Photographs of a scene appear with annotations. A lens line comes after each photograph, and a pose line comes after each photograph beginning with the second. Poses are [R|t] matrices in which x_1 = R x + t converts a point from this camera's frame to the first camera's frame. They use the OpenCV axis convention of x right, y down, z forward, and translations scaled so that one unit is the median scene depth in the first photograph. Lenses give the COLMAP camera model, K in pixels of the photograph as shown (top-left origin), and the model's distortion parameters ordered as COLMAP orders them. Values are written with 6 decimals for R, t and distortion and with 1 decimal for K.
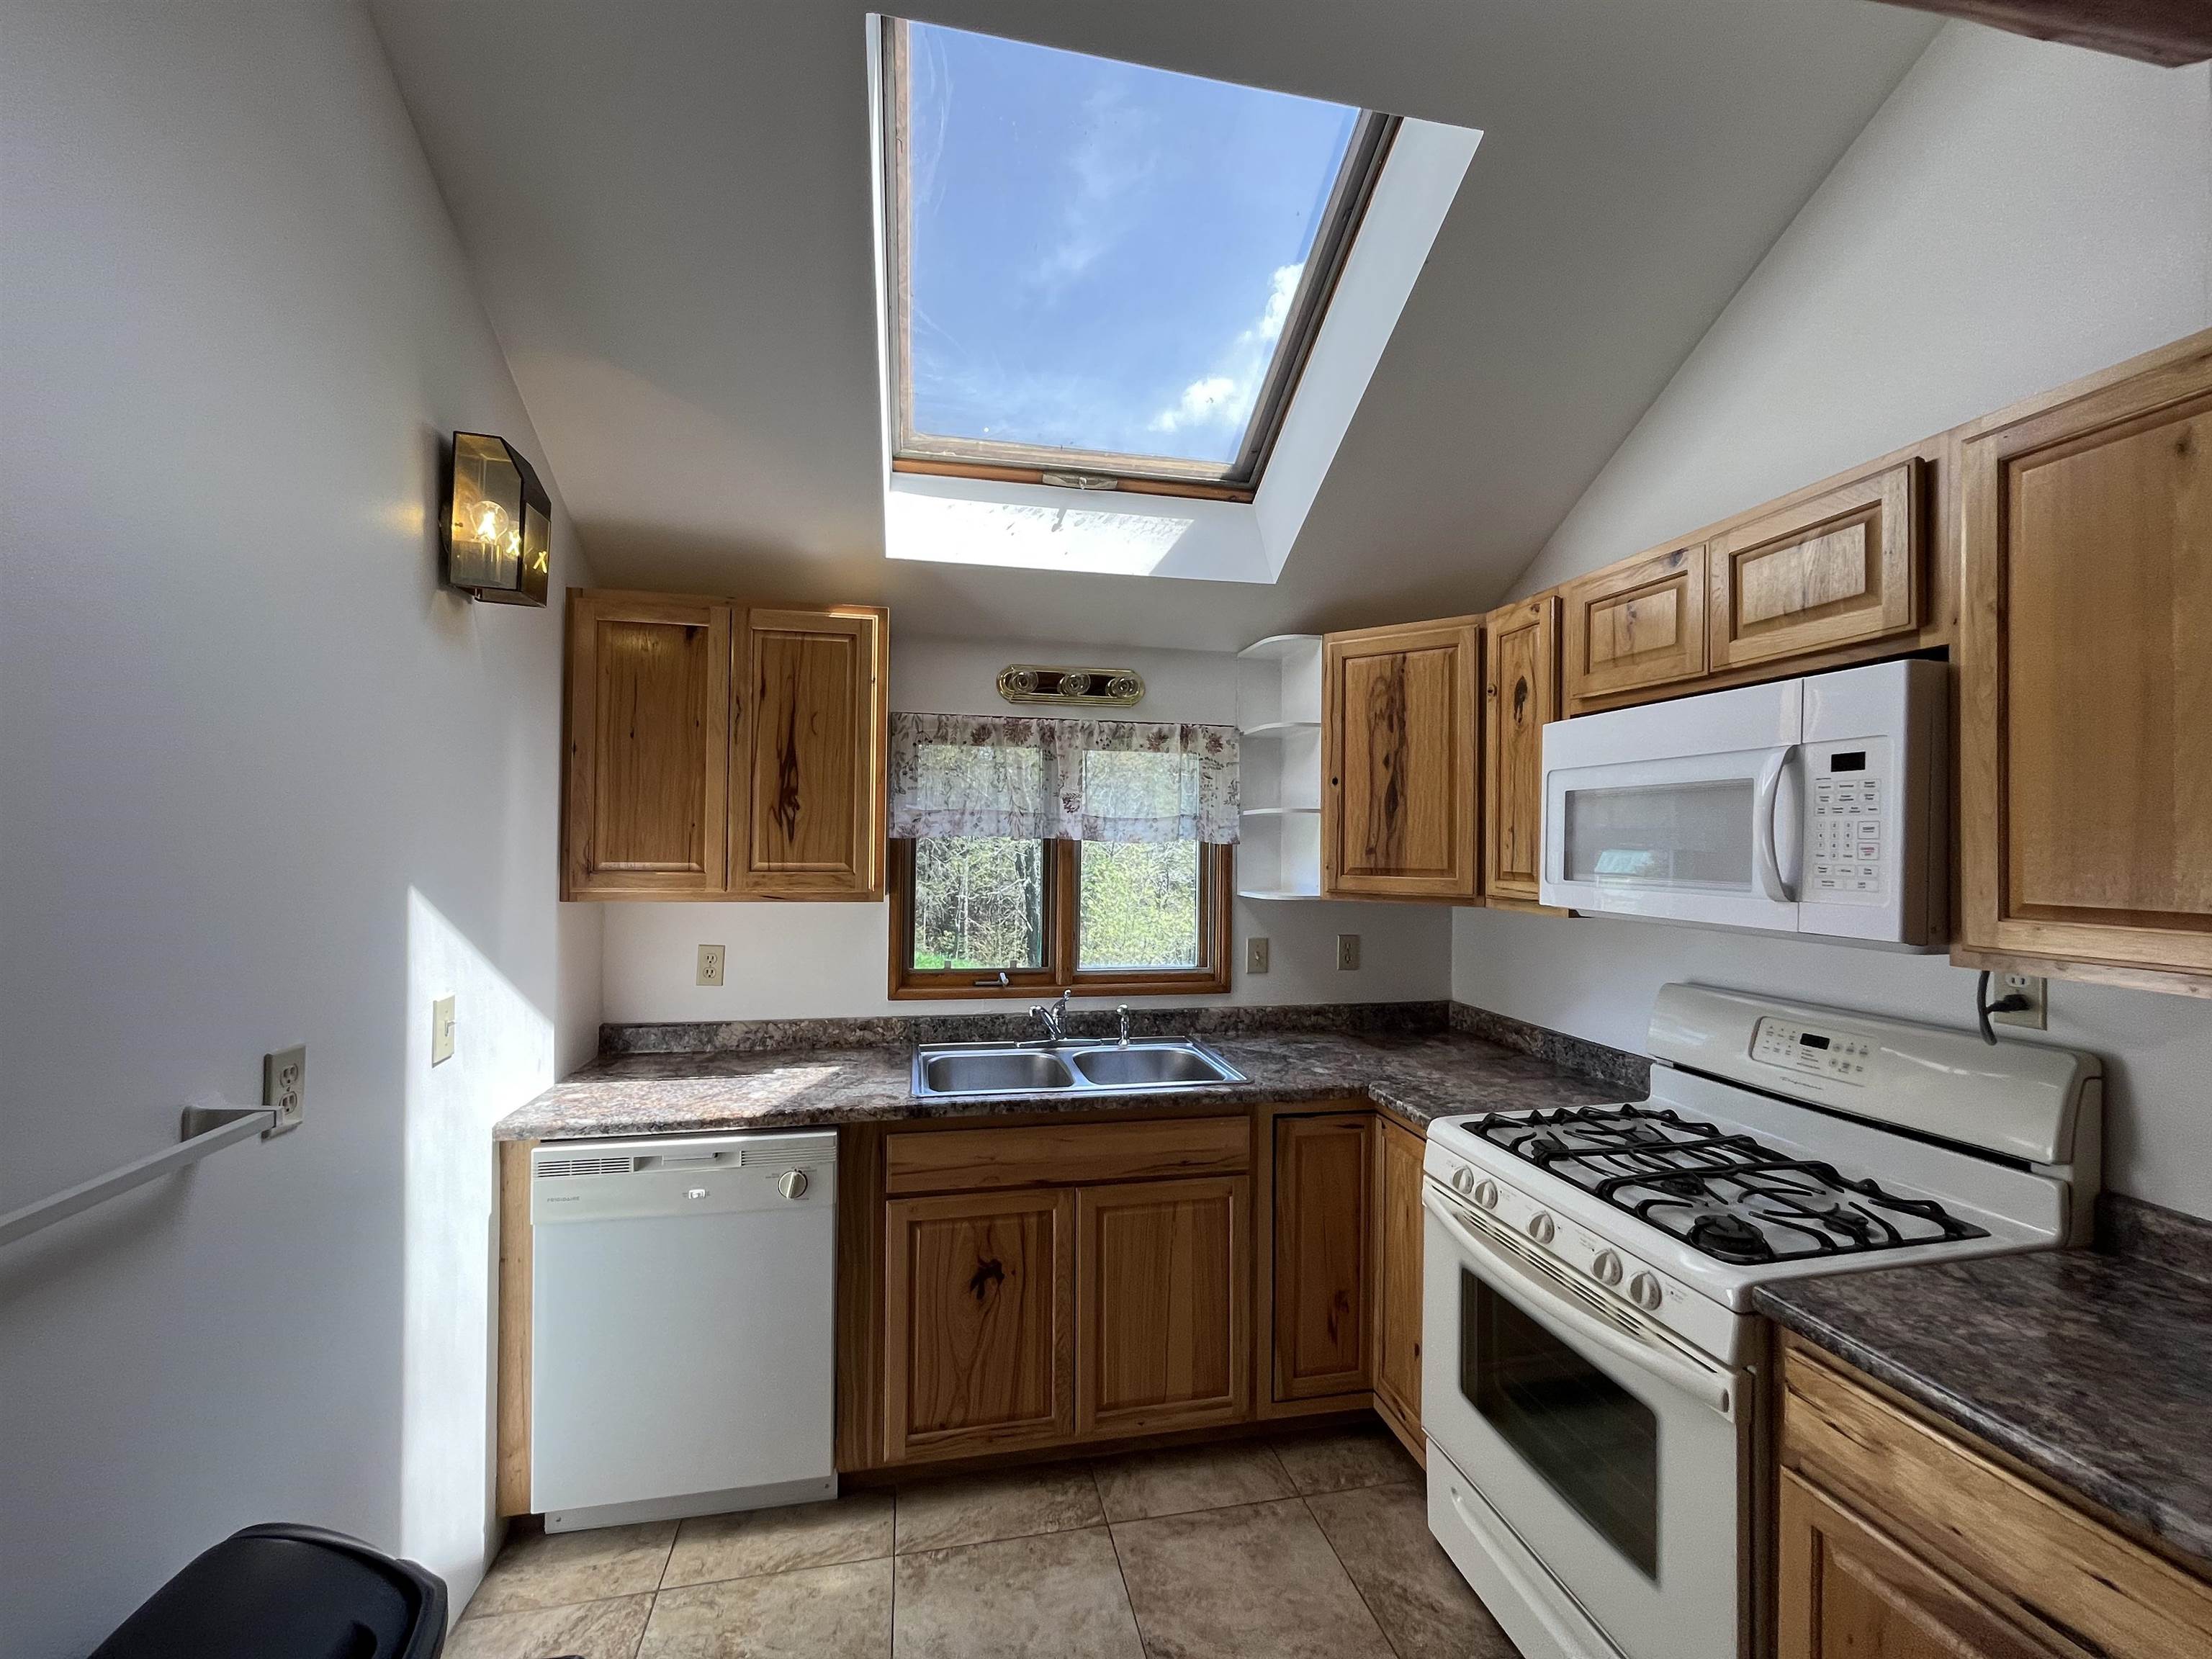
lens RADIAL K [[890.1, 0, 1098.7], [0, 890.1, 833.3], [0, 0, 1]] dist [-0.003503, -0.000738]
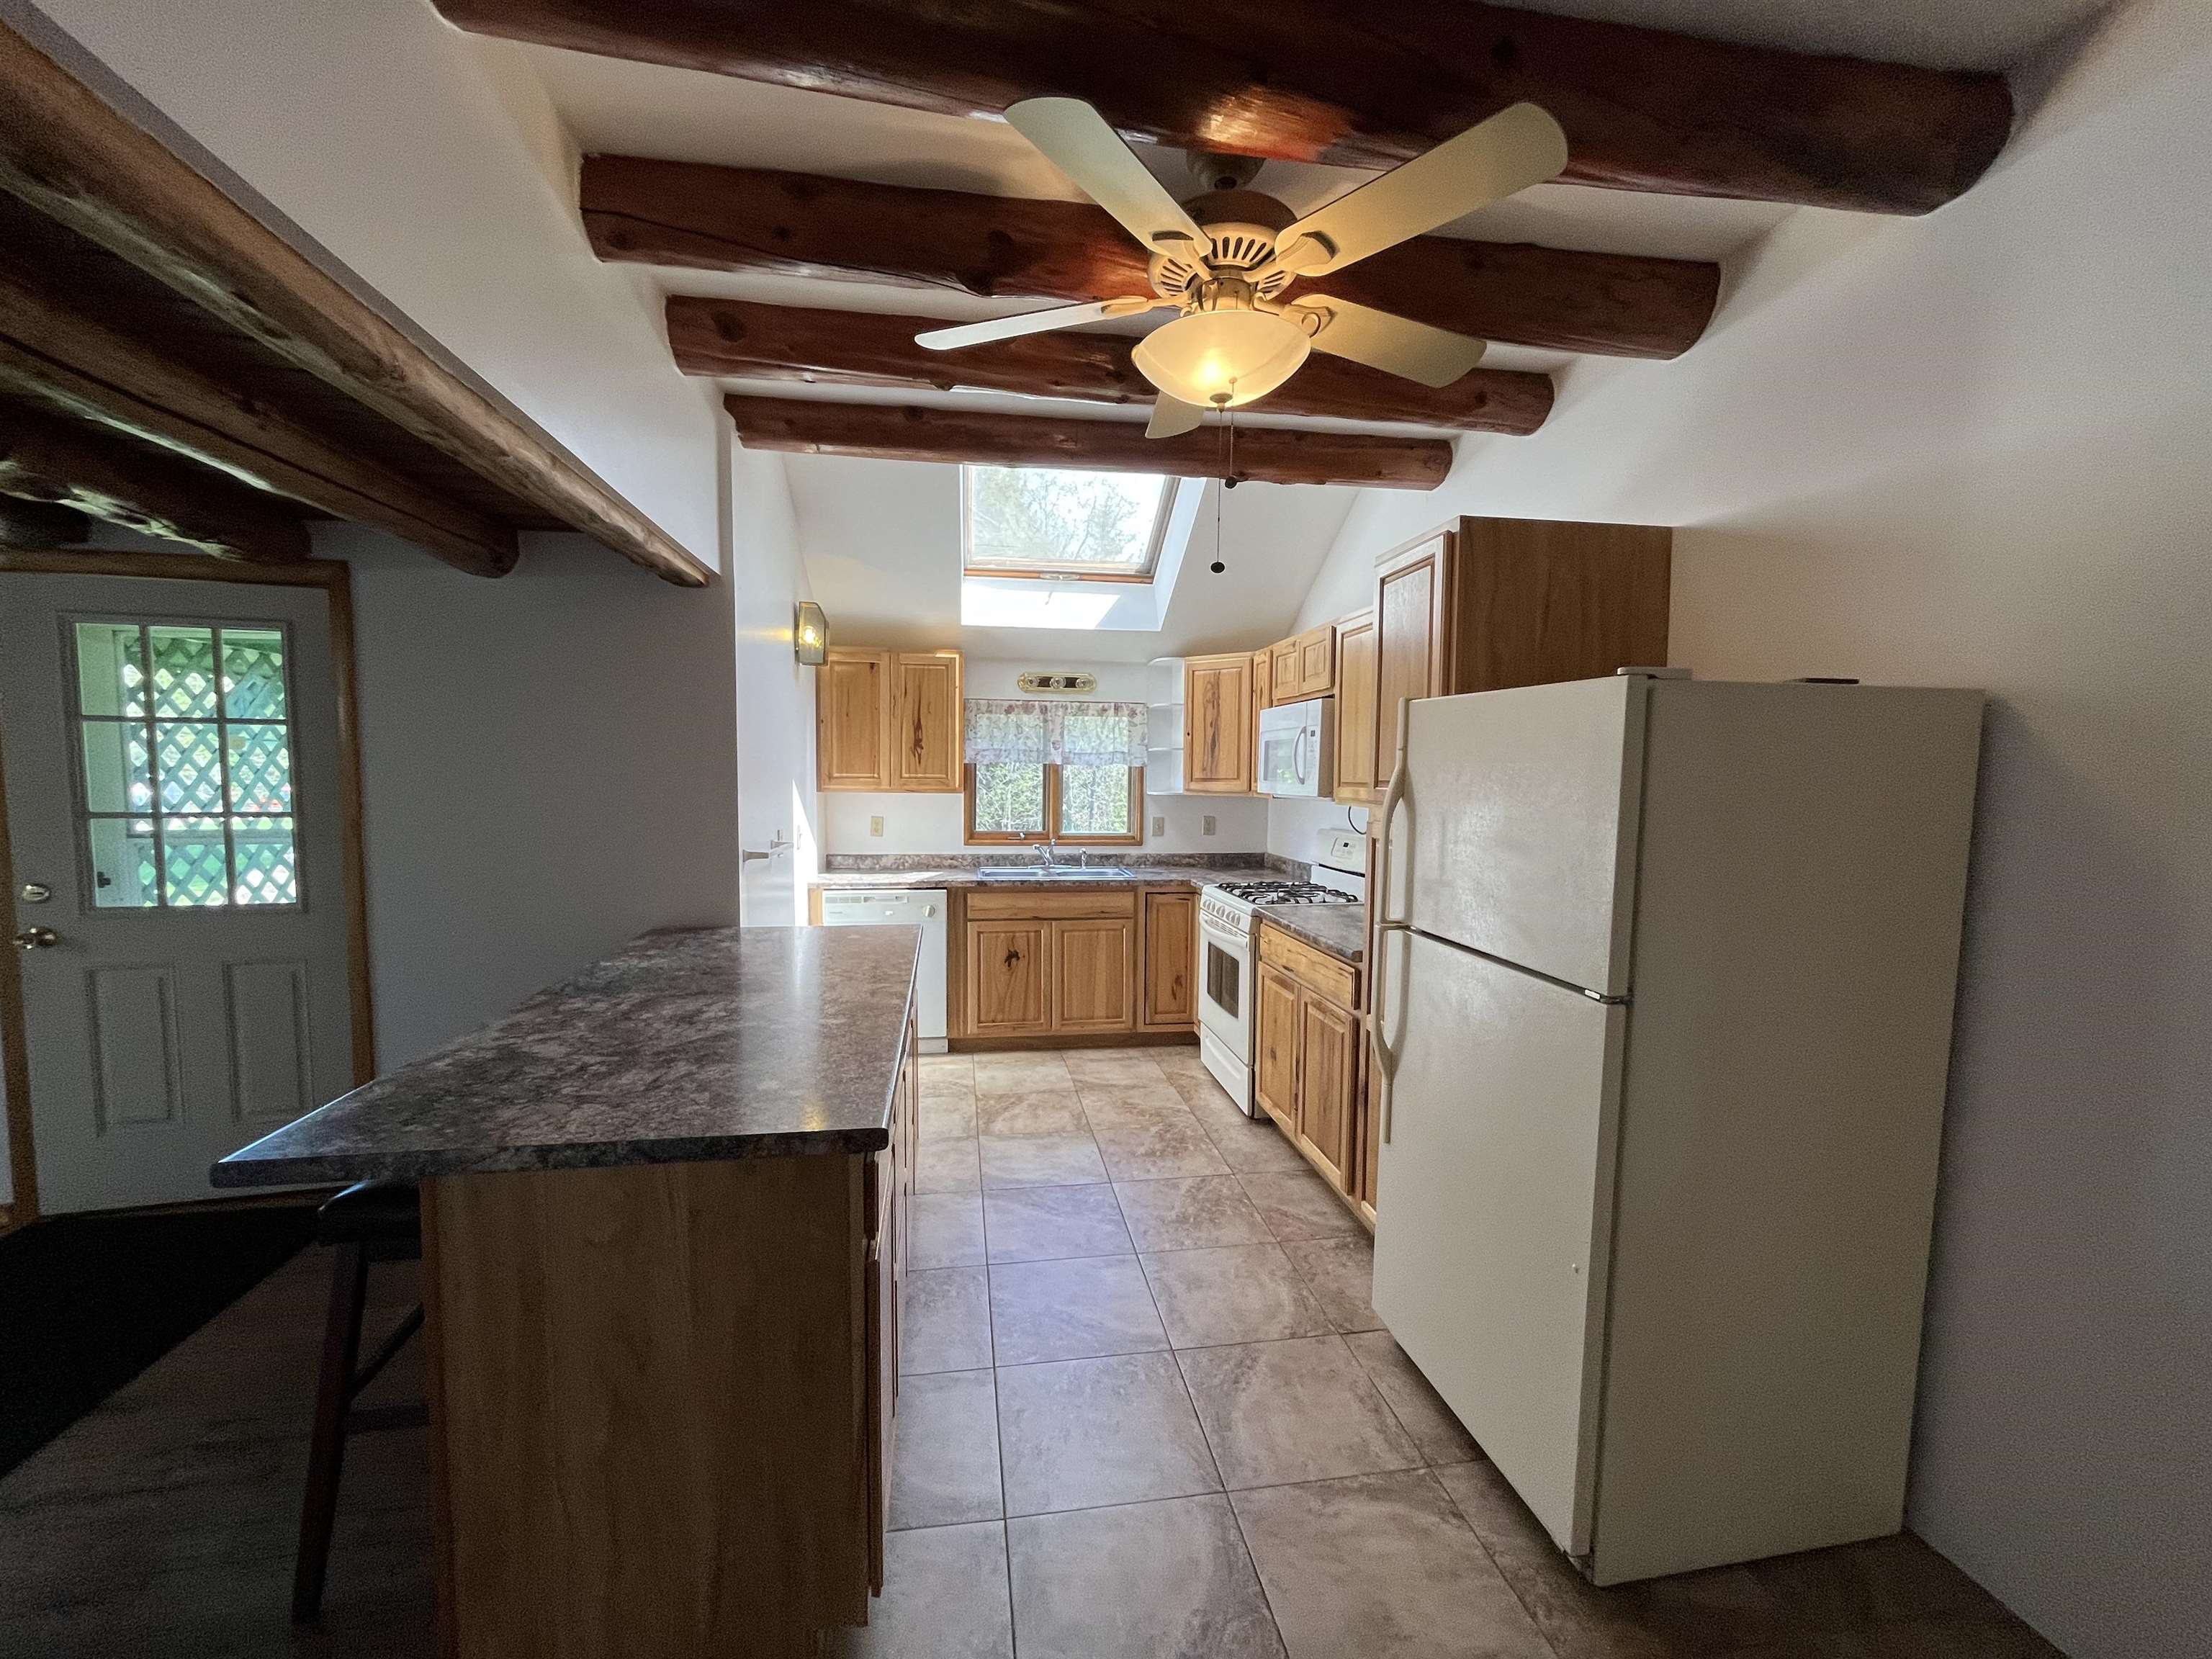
lens RADIAL K [[890.1, 0, 1098.7], [0, 890.1, 833.3], [0, 0, 1]] dist [-0.003503, -0.000738]
pose [[0.998823, 0.003567, -0.048363, 0.168508], [0.000129, 0.997093, 0.076196, 0.010459], [0.048494, -0.076112, 0.995919, -1.014953]]
